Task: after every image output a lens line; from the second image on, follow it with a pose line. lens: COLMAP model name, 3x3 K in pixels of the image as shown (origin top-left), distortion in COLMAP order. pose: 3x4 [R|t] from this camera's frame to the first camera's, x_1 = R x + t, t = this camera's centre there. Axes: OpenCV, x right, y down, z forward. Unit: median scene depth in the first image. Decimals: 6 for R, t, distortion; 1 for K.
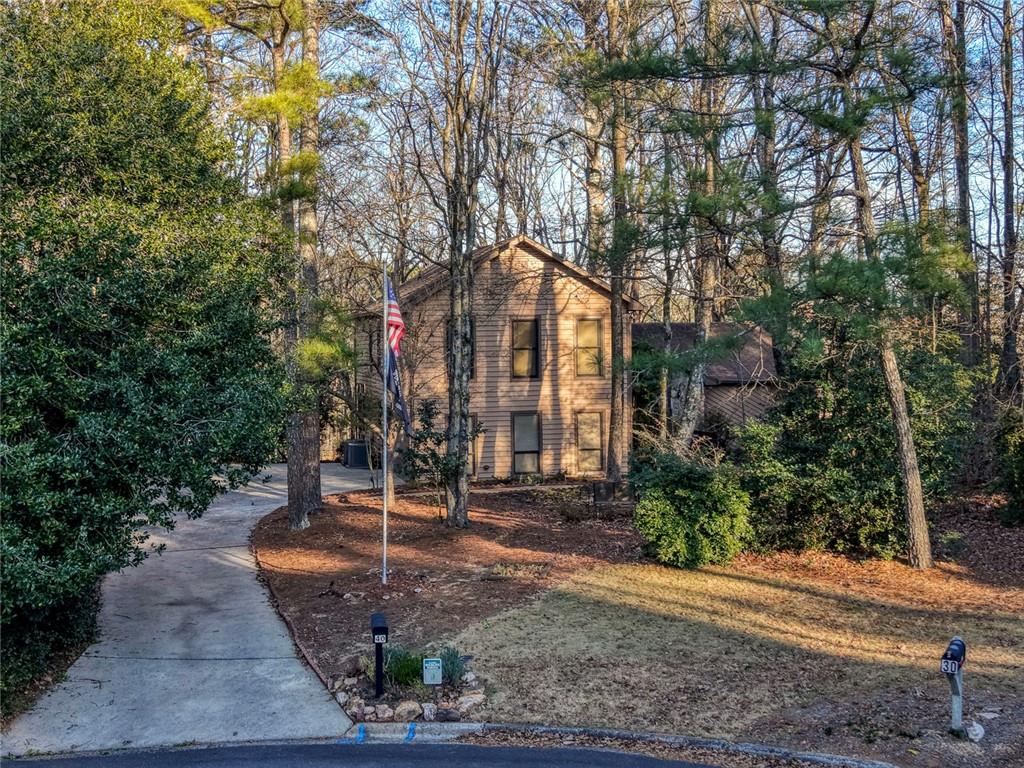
lens RADIAL K [[719.3, 0, 512.0], [0, 719.3, 384.0], [0, 0, 1]] dist [0.032684, -0.045912]
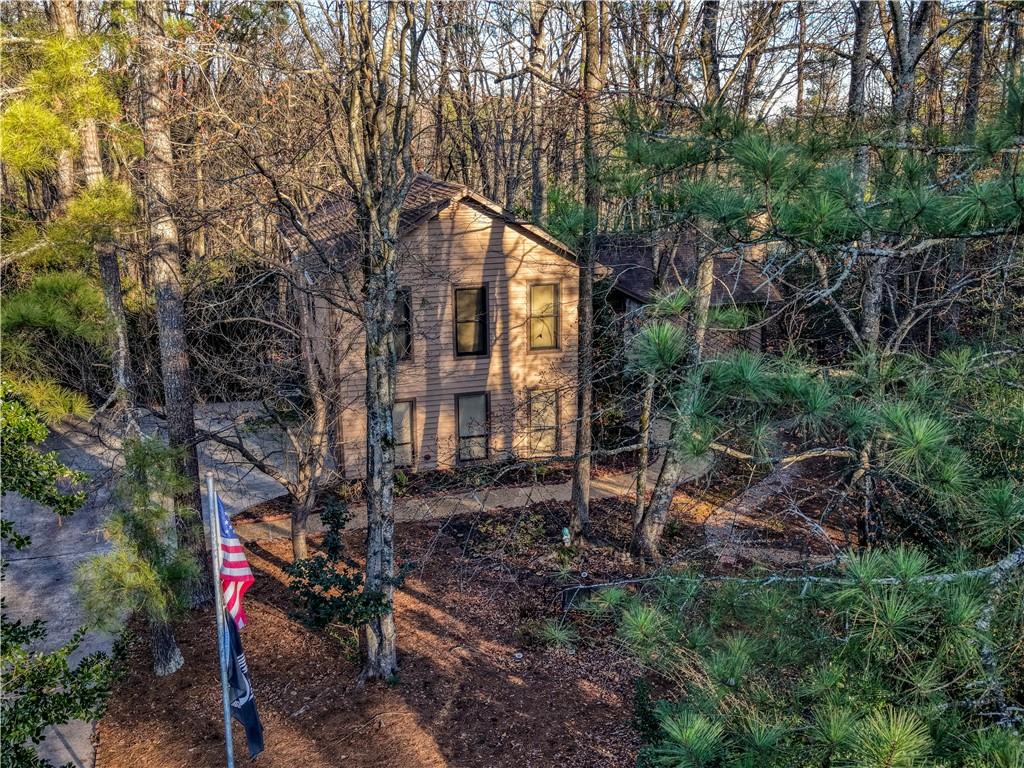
lens RADIAL K [[719.3, 0, 512.0], [0, 719.3, 384.0], [0, 0, 1]] dist [0.032684, -0.045912]
pose [[0.997197, -0.011563, 0.073918, 0.002888], [0.001183, 0.990299, 0.138948, -0.092137], [-0.074807, -0.138471, 0.987537, 0.134405]]
